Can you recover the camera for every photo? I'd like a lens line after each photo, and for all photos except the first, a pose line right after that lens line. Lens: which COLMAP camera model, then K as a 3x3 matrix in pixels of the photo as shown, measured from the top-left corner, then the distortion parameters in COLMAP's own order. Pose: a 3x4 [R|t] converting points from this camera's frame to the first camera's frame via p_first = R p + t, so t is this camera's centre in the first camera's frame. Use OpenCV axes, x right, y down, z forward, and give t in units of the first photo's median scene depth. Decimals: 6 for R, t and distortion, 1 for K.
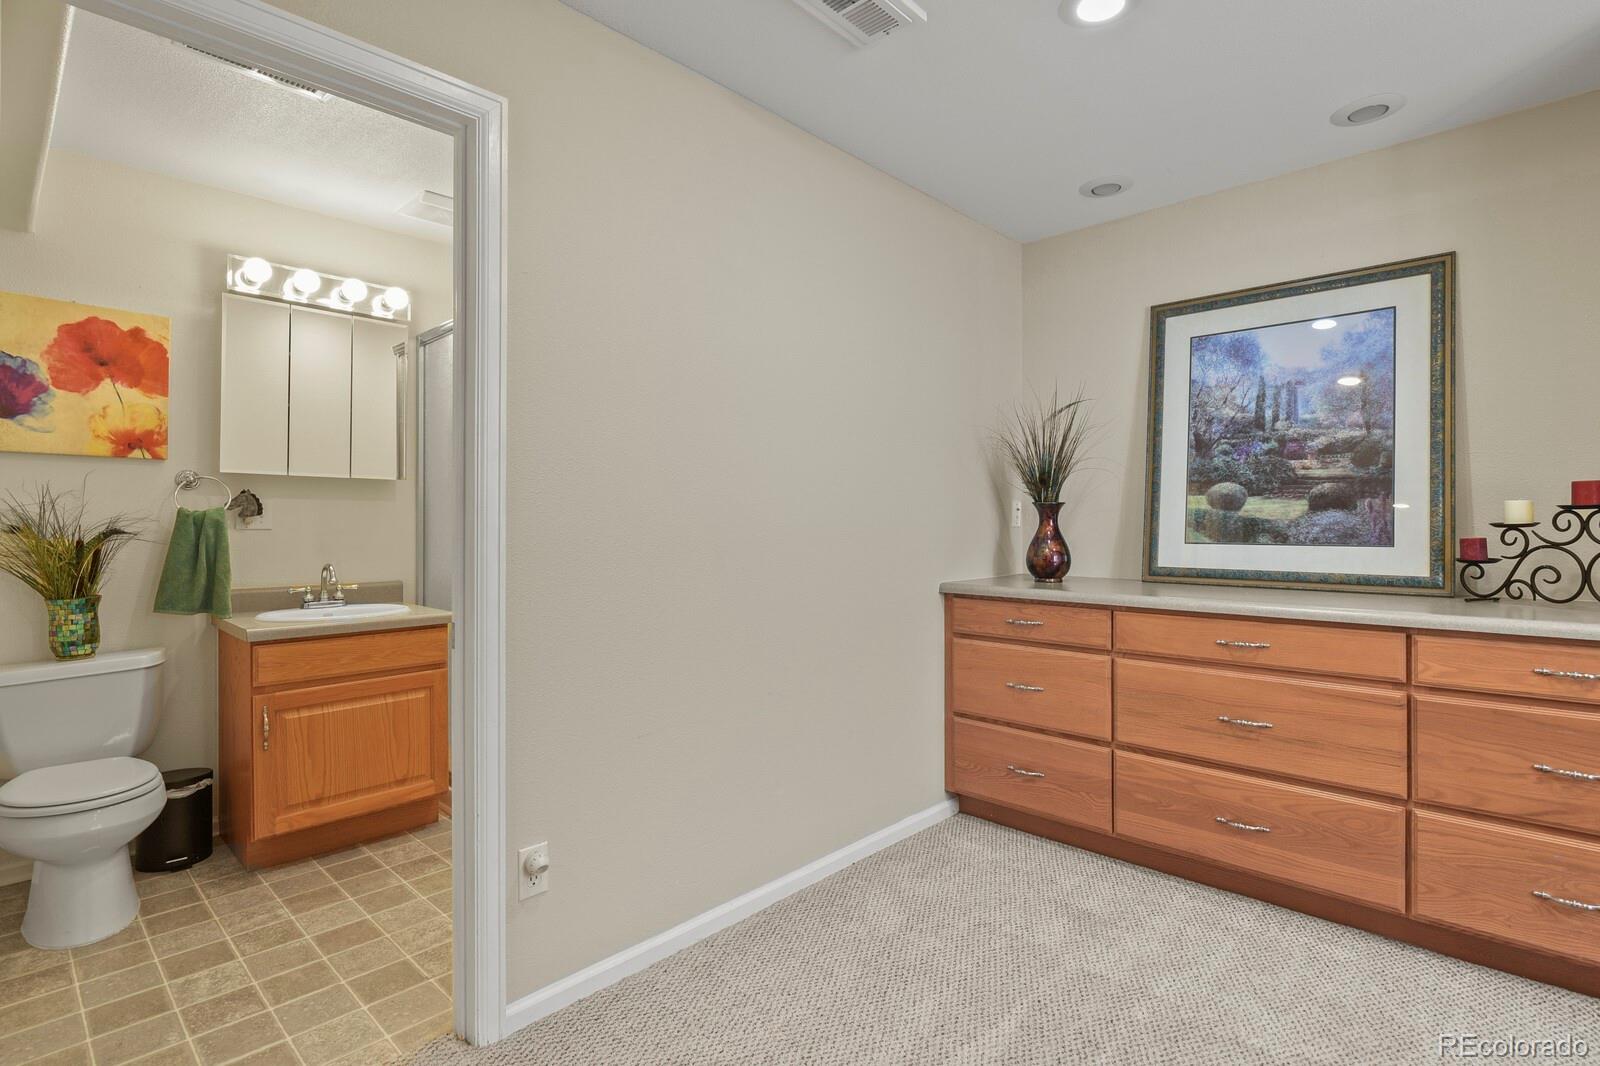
lens RADIAL K [[779.0, 0, 811.3], [0, 779.0, 535.7], [0, 0, 1]] dist [-0.002230, -0.004788]
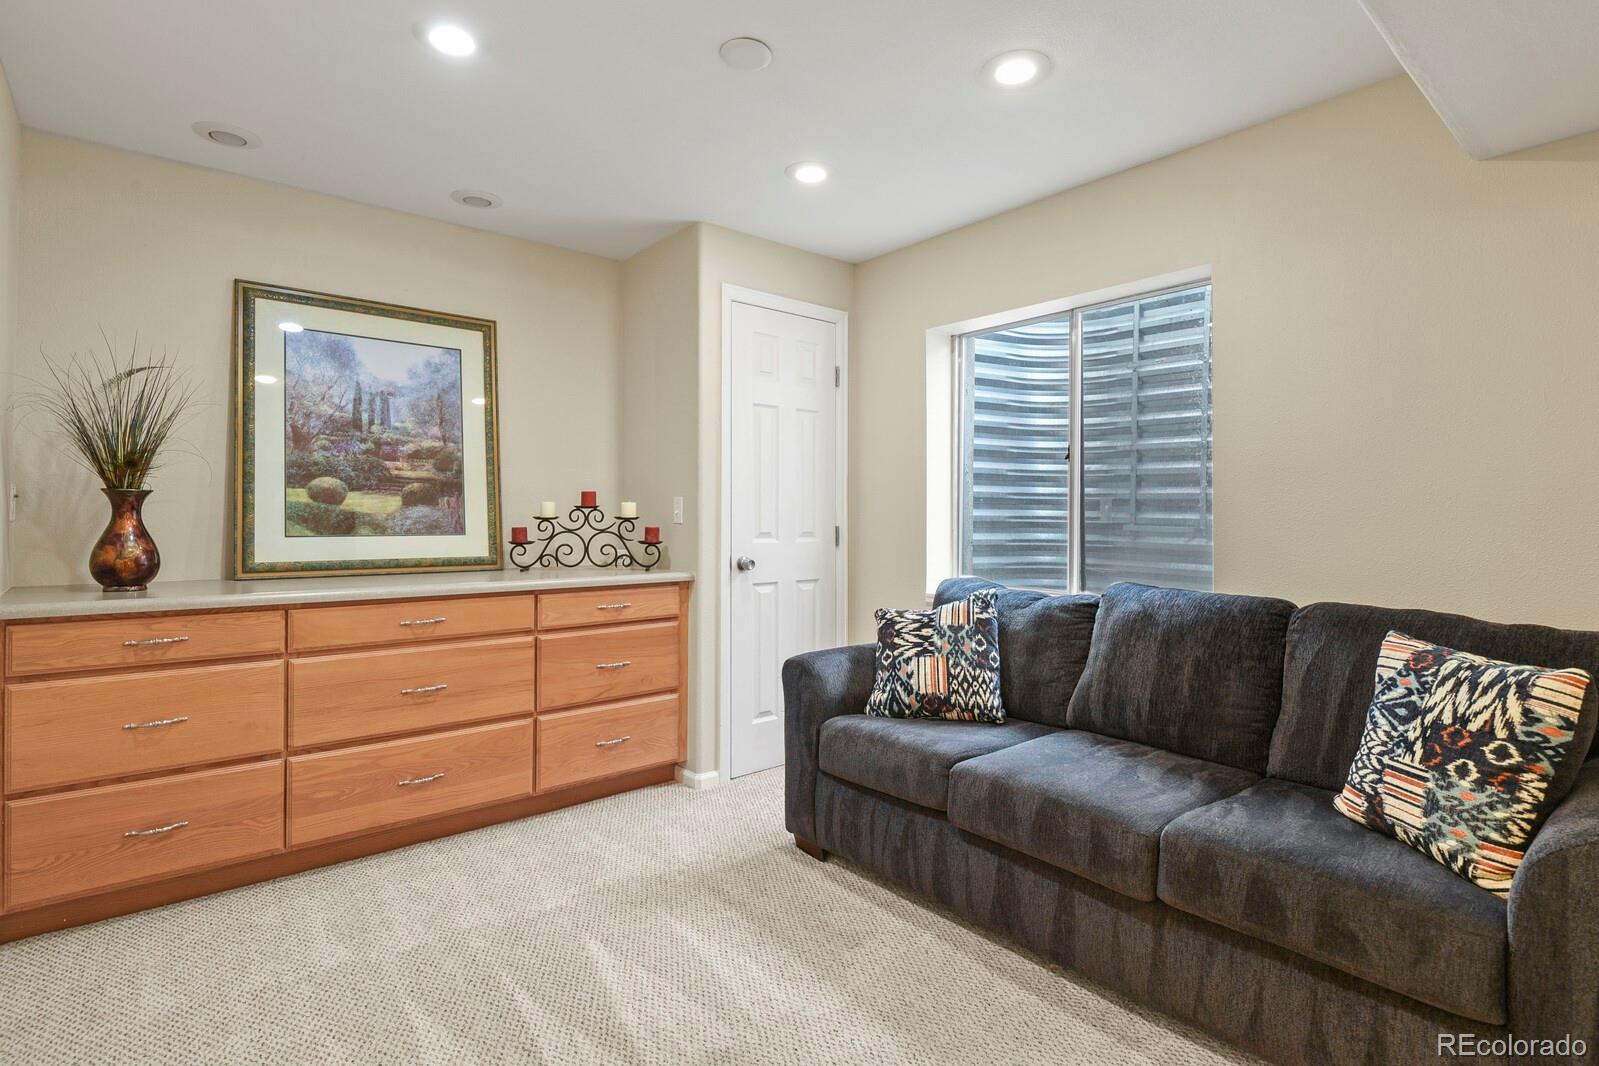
lens RADIAL K [[778.5, 0, 810.8], [0, 778.5, 535.7], [0, 0, 1]] dist [-0.002230, -0.004788]
pose [[0.112608, -0.021668, 0.993403, -0.454150], [0.014728, 0.999689, 0.020136, -0.001975], [-0.993530, 0.012364, 0.112892, 0.262464]]
